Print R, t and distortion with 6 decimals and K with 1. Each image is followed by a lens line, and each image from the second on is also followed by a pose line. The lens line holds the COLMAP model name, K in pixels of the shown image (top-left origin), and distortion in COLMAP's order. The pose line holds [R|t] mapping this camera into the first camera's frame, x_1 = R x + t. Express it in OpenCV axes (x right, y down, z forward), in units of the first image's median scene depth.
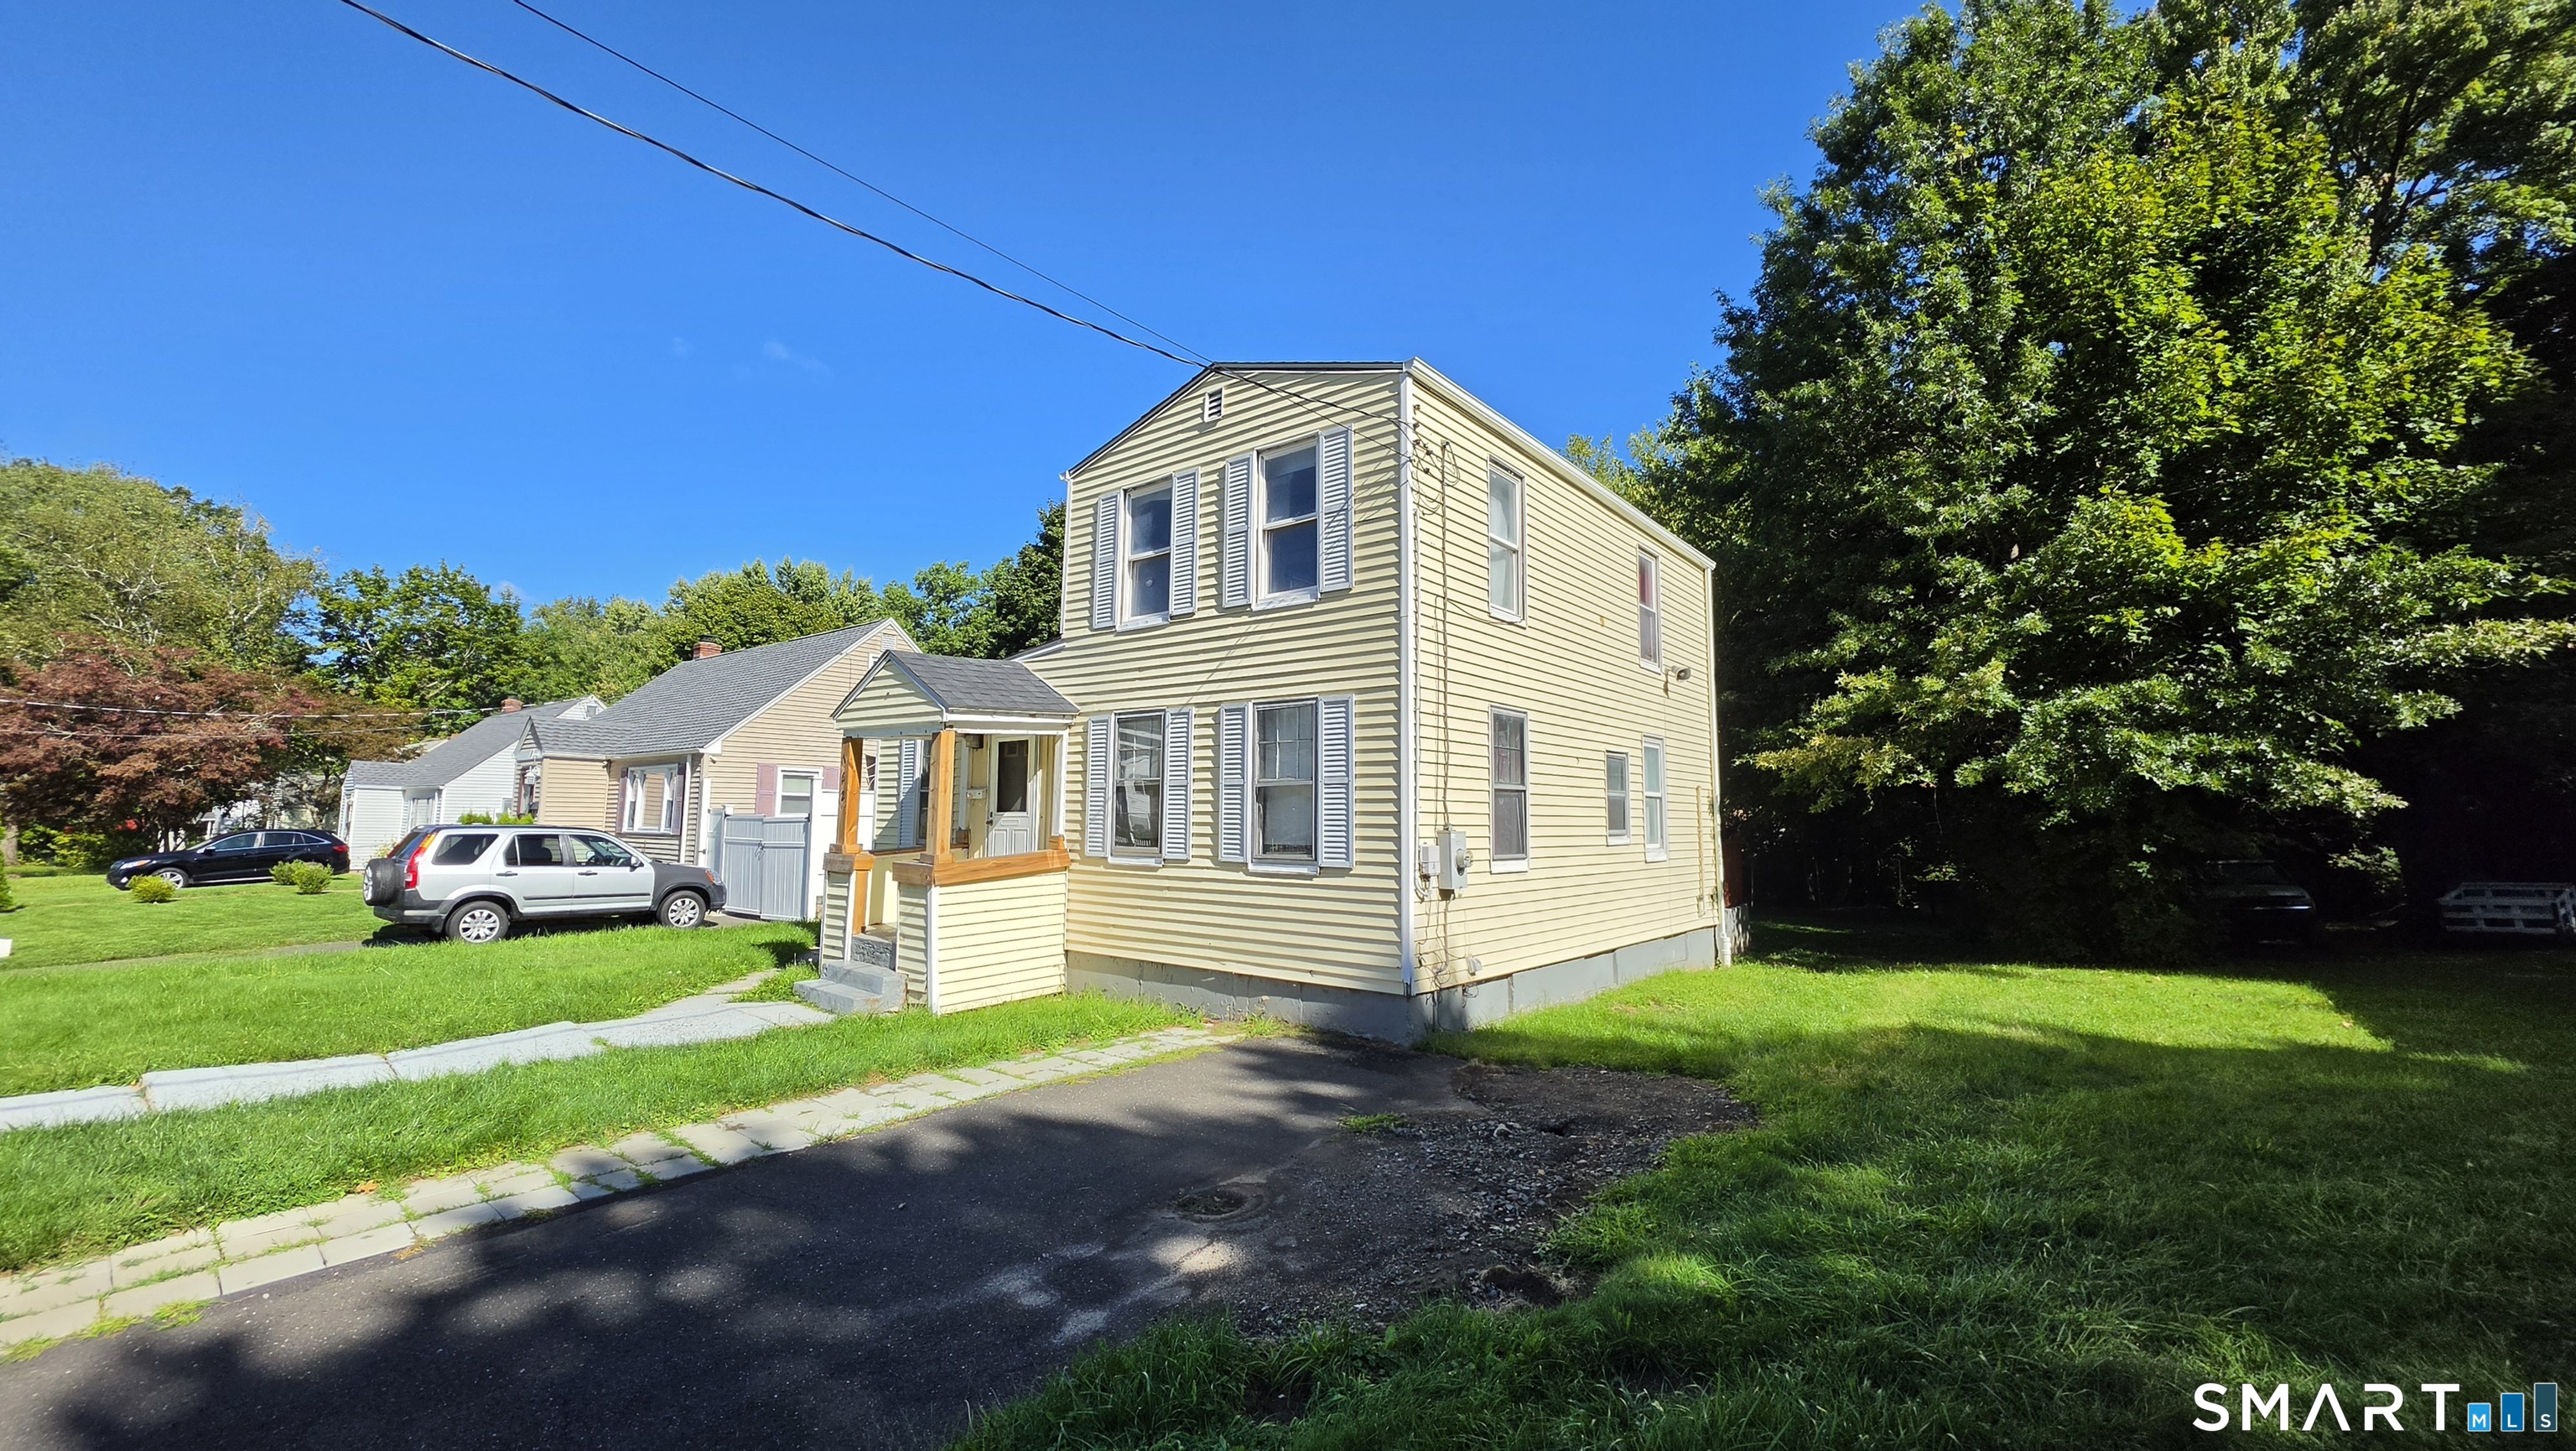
lens RADIAL K [[1030.7, 0, 1288.0], [0, 1030.7, 725.5], [0, 0, 1]] dist [-0.002472, 0.000035]
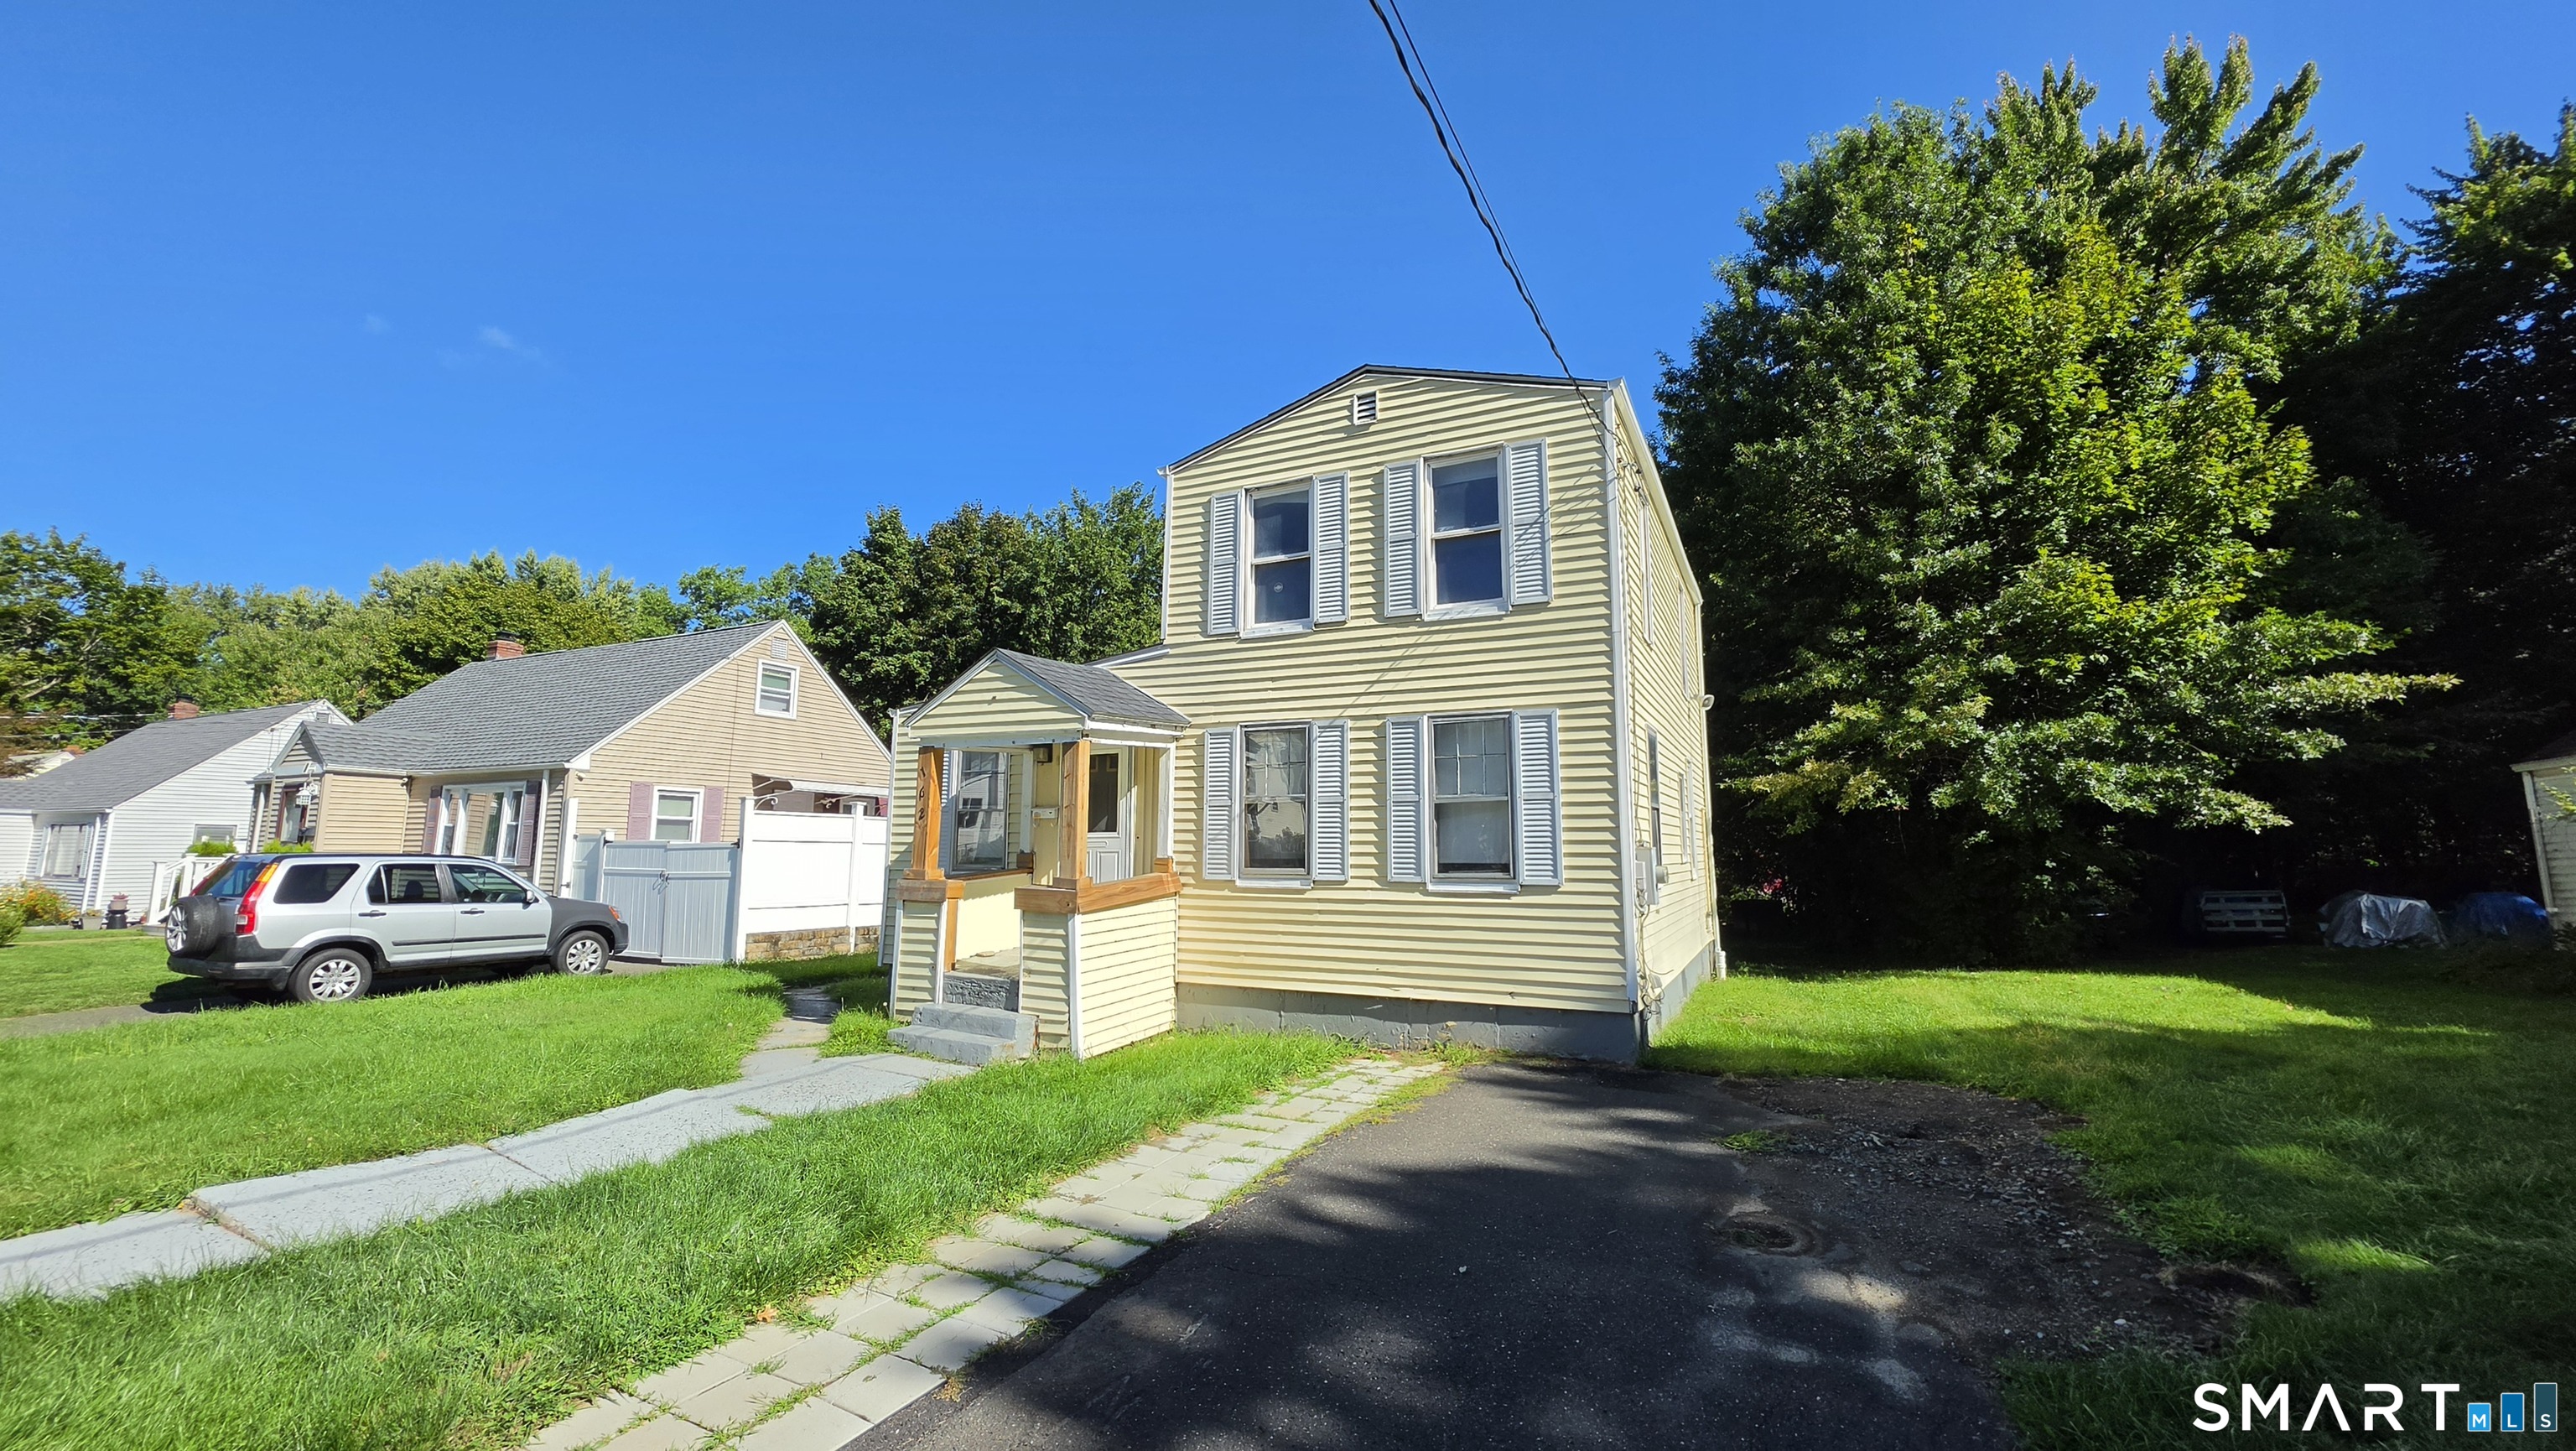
lens RADIAL K [[1033.0, 0, 1281.7], [0, 1033.0, 721.3], [0, 0, 1]] dist [-0.003024, -0.000045]
pose [[0.975255, 0.021743, 0.220012, -0.330077], [-0.014464, 0.999295, -0.034642, 0.015986], [-0.220610, 0.030603, 0.974882, 0.076479]]
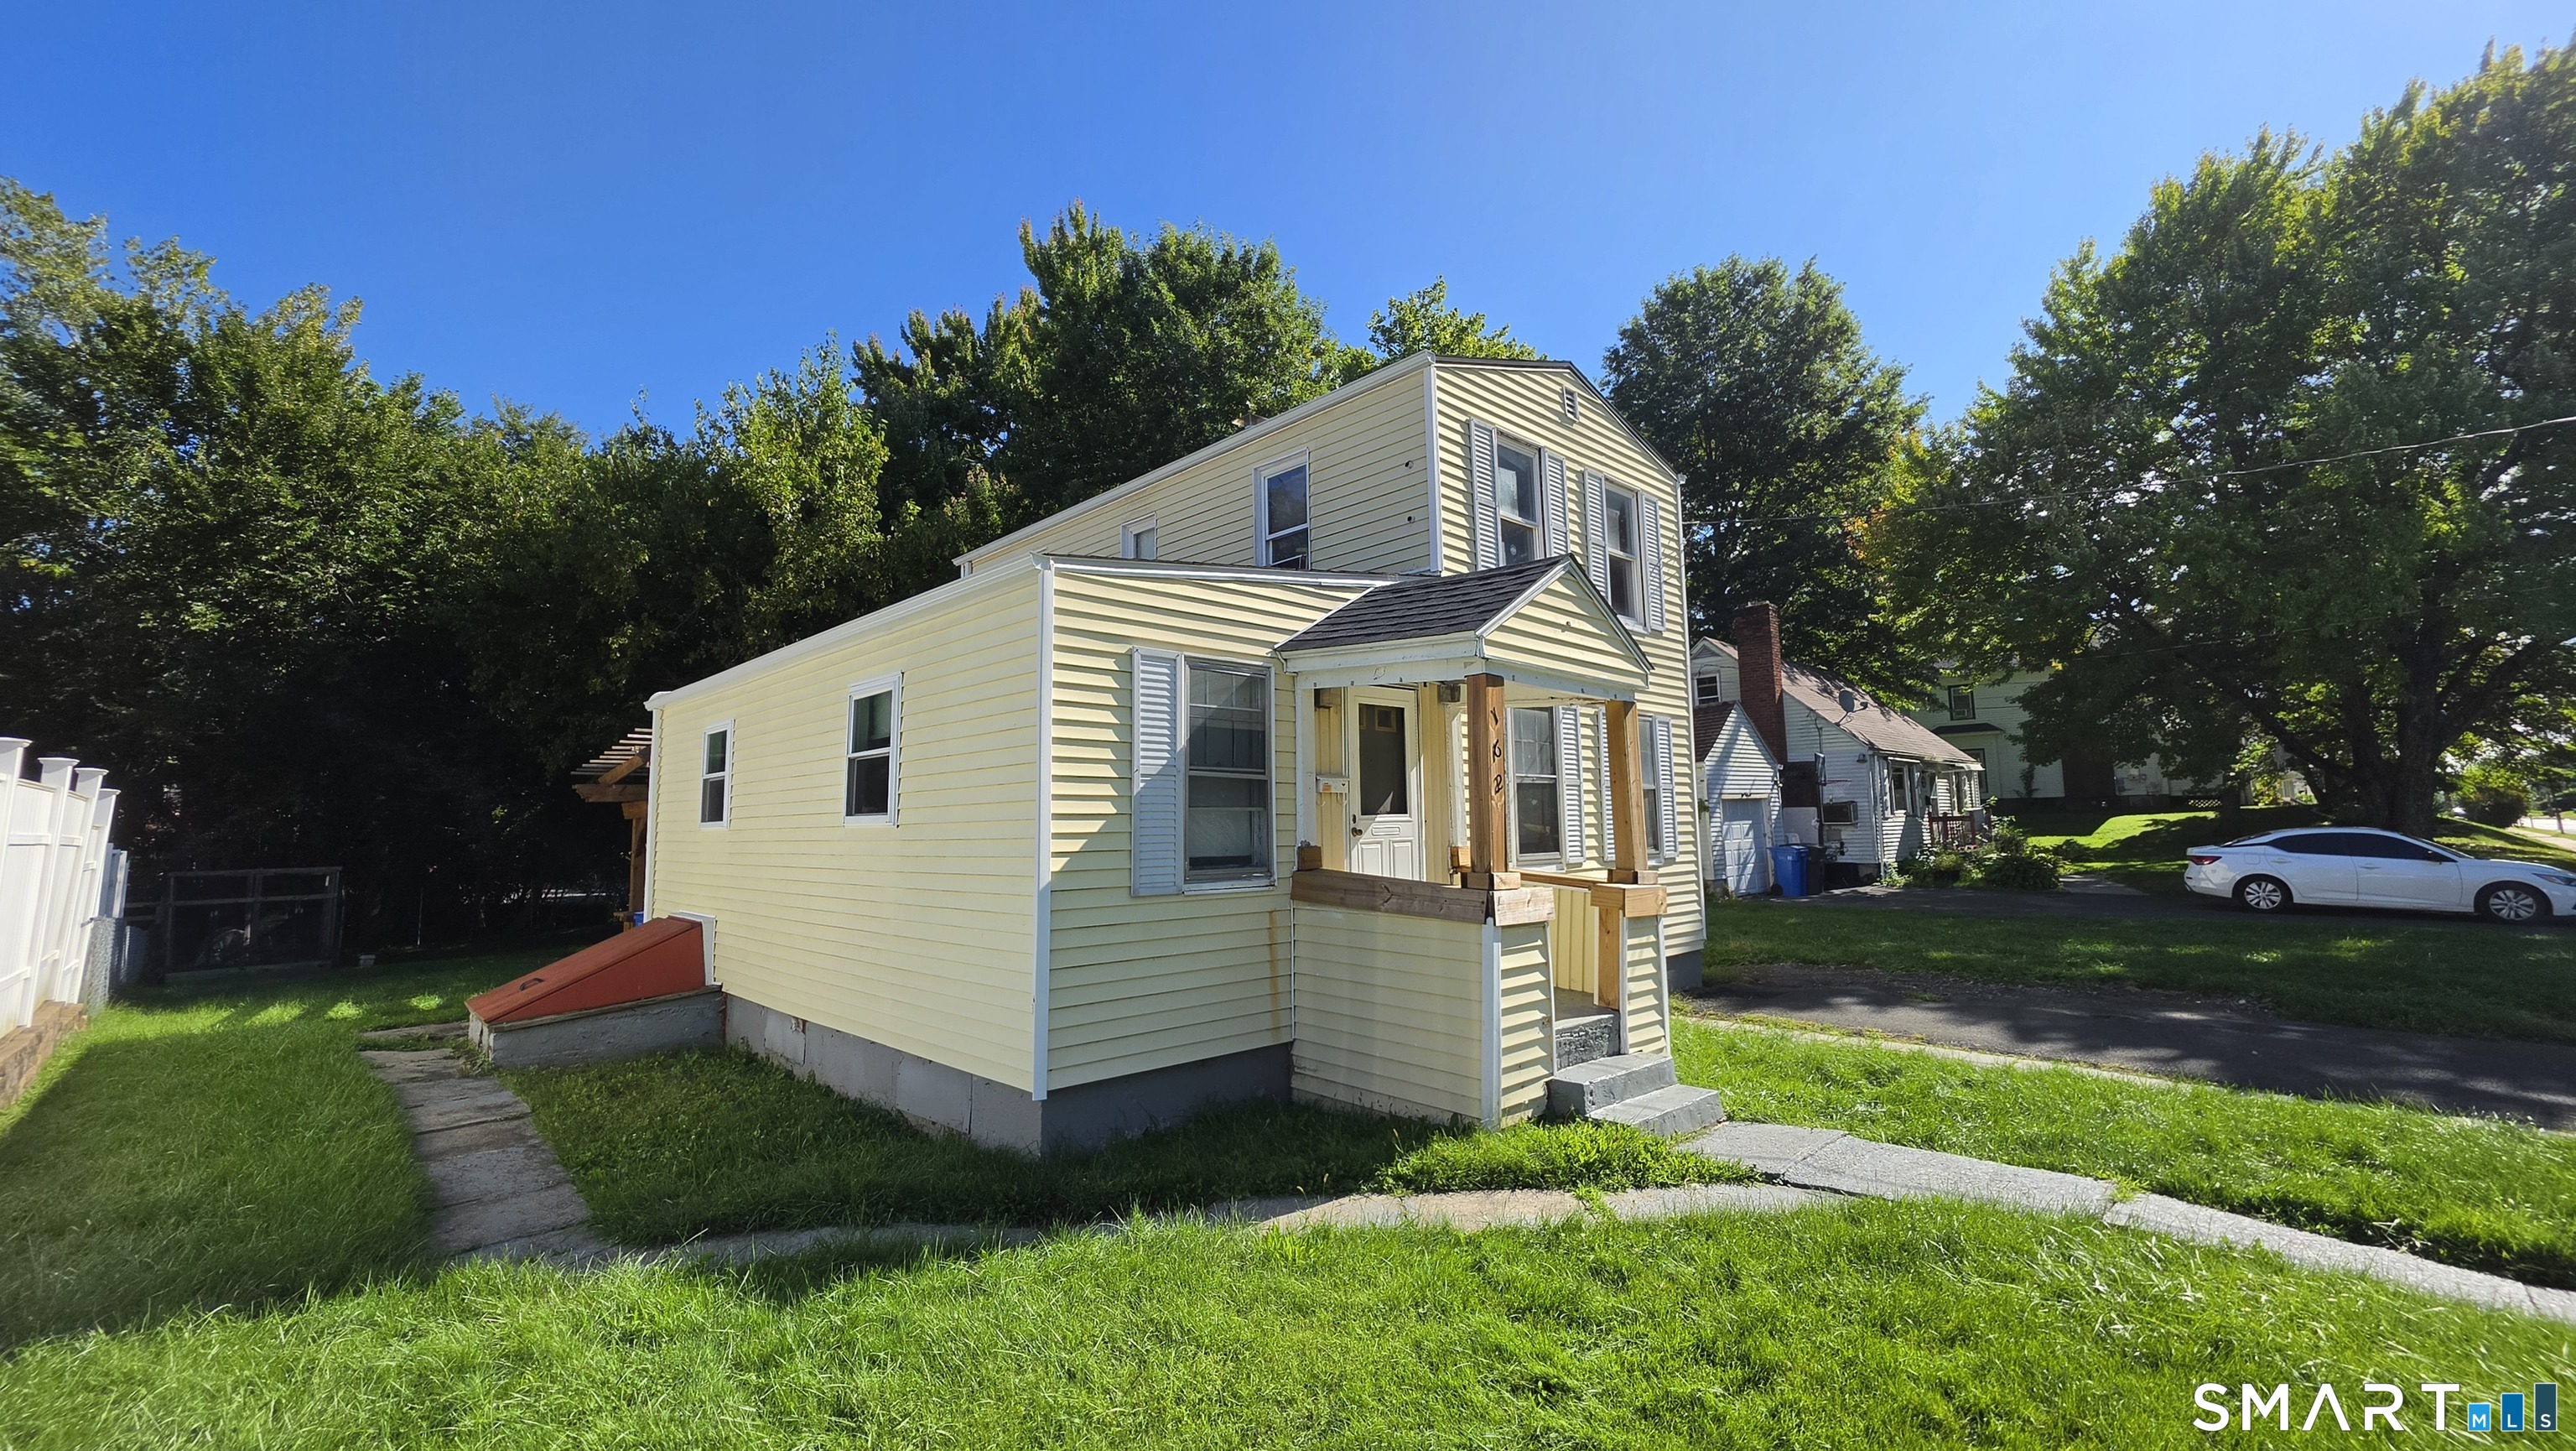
lens RADIAL K [[1057.6, 0, 1309.8], [0, 1057.6, 707.6], [0, 0, 1]] dist [0.002152, 0.000200]
pose [[0.090255, 0.103097, 0.990568, -1.000398], [-0.071541, 0.992729, -0.096803, 0.090402], [-0.993346, -0.062129, 0.096974, 1.052449]]
